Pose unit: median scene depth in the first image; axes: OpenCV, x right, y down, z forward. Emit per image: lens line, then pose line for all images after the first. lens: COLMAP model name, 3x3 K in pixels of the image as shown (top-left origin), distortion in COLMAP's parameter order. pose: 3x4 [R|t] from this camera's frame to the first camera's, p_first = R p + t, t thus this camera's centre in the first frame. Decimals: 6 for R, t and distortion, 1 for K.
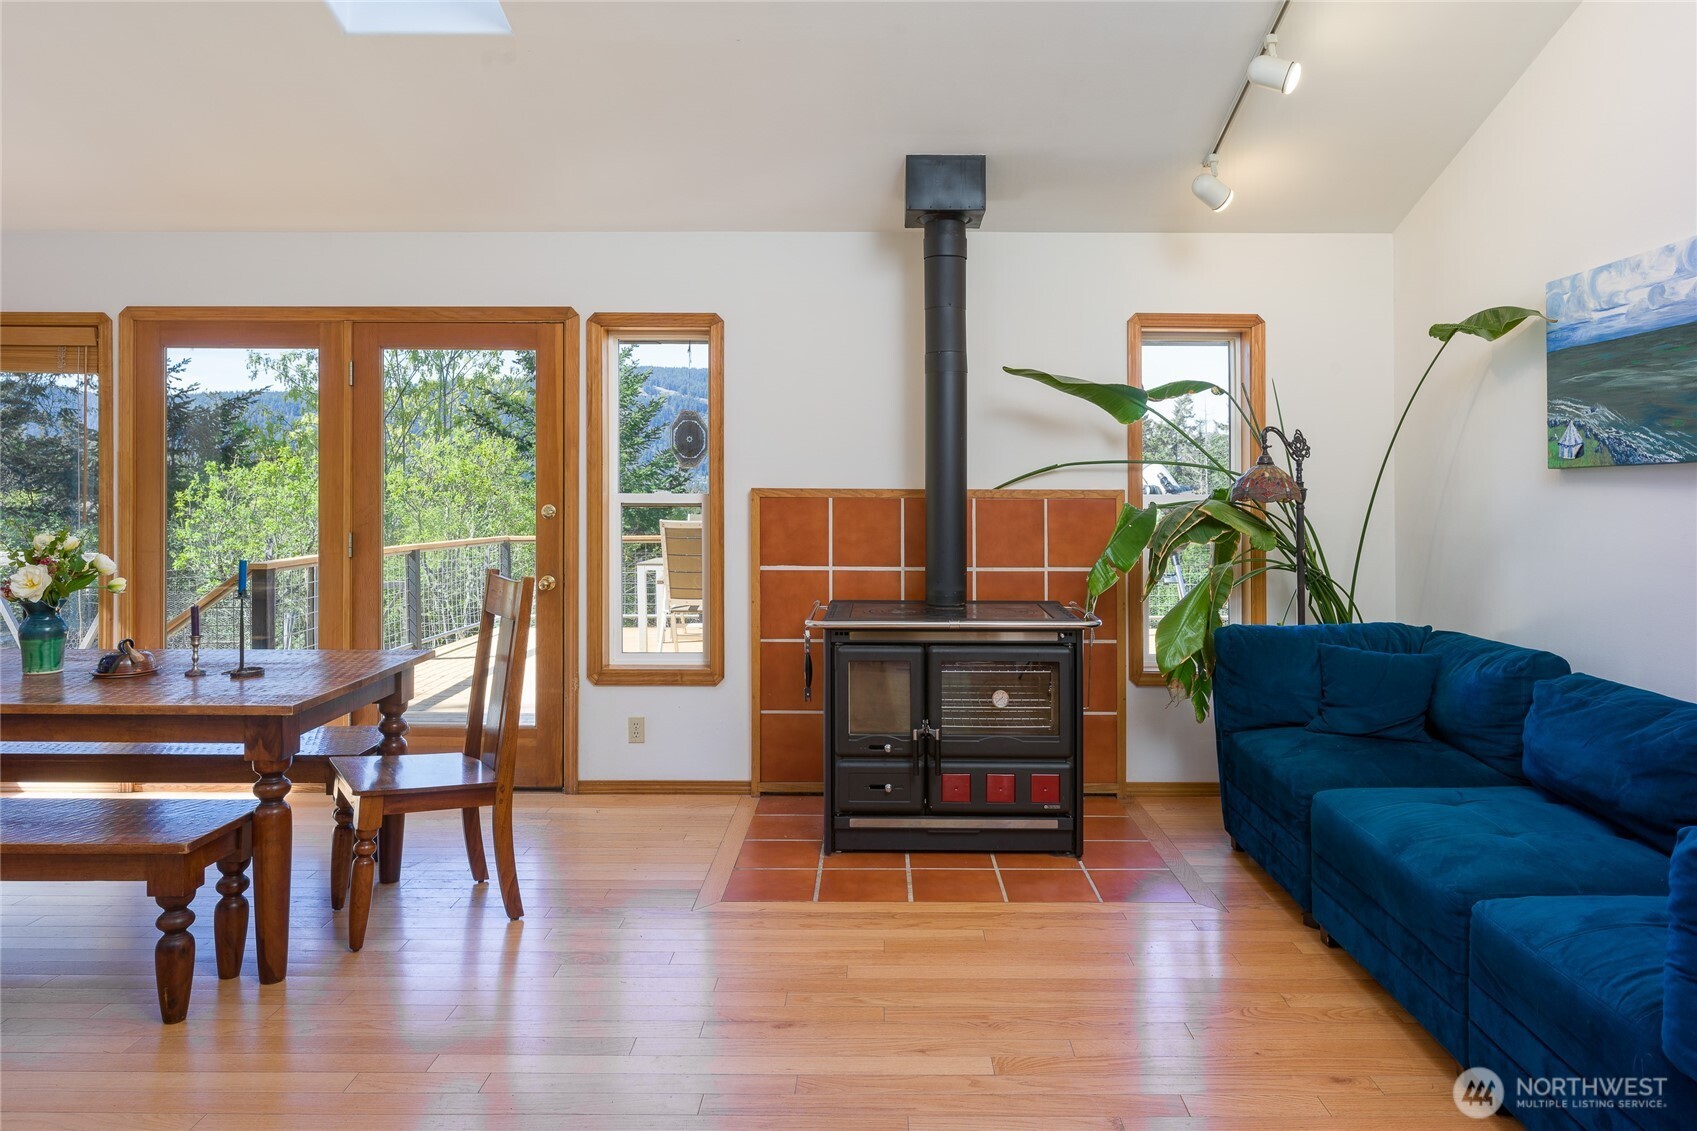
lens RADIAL K [[1124.9, 0, 887.4], [0, 1124.9, 459.4], [0, 0, 1]] dist [0.001154, -0.000849]
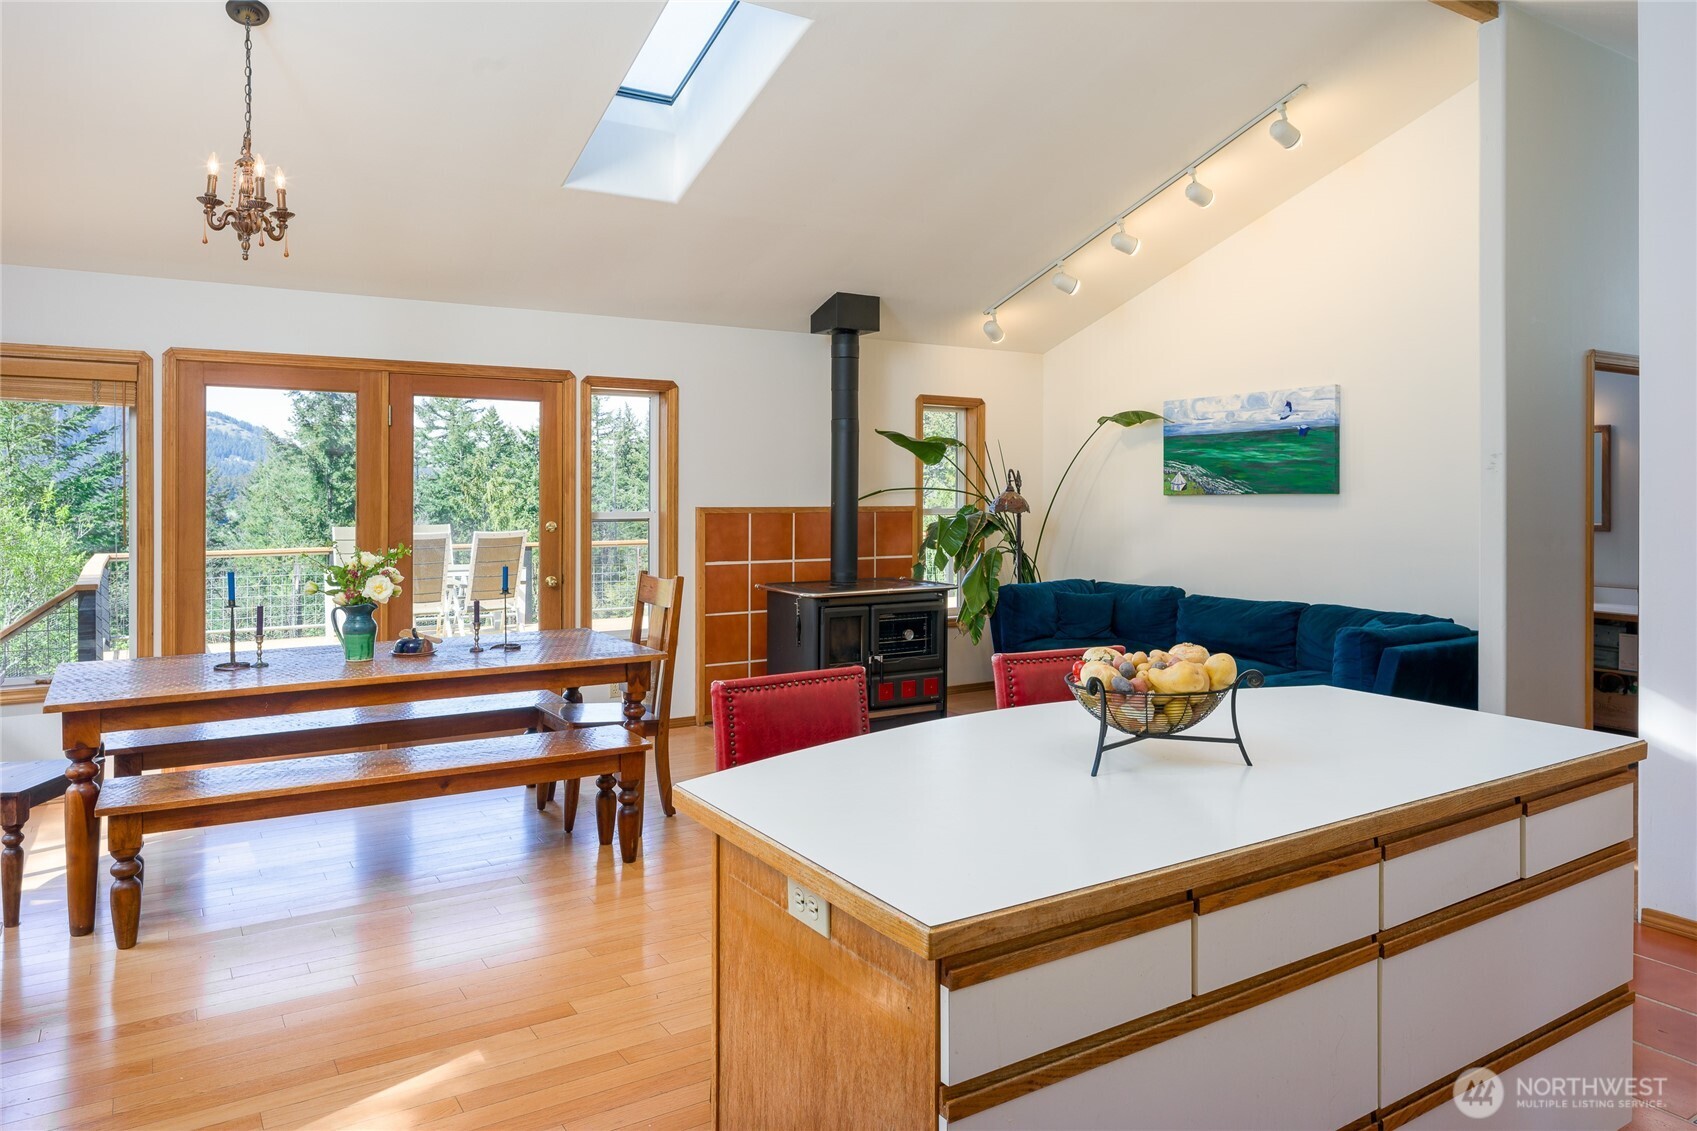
lens RADIAL K [[1095.8, 0, 843.8], [0, 1095.8, 489.7], [0, 0, 1]] dist [-0.016912, 0.000098]
pose [[0.850422, -0.001047, 0.526099, -0.742368], [-0.011174, 0.999736, 0.020052, -0.028101], [-0.525982, -0.022932, 0.850187, -0.279725]]
